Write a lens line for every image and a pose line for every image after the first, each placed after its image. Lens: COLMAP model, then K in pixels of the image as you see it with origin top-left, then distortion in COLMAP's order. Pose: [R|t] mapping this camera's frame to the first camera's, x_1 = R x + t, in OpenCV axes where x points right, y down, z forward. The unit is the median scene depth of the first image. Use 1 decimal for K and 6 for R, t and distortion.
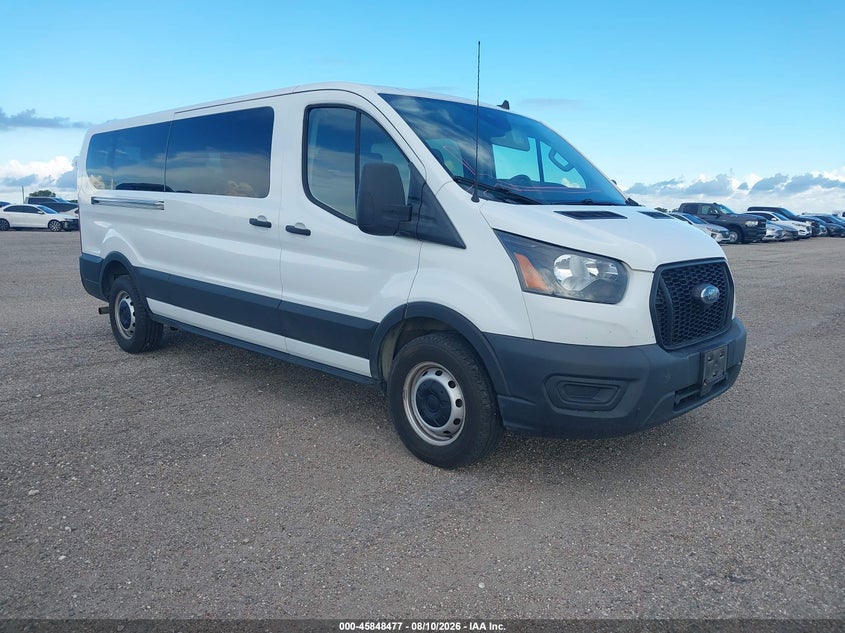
lens RADIAL K [[677.8, 0, 422.5], [0, 677.8, 316.5], [0, 0, 1]] dist [0.001364, -0.005495]
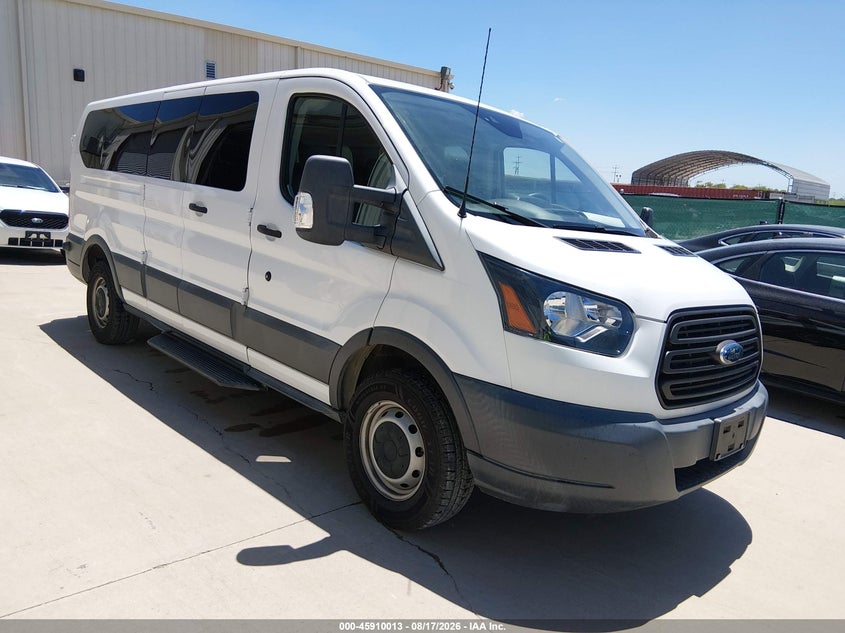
lens RADIAL K [[671.0, 0, 422.5], [0, 671.0, 316.5], [0, 0, 1]] dist [-0.002781, 0.000996]
pose [[0.994471, 0.098571, -0.036223, 0.068774], [-0.099030, 0.995023, -0.011082, -0.030854], [0.034950, 0.014608, 0.999282, 0.157864]]
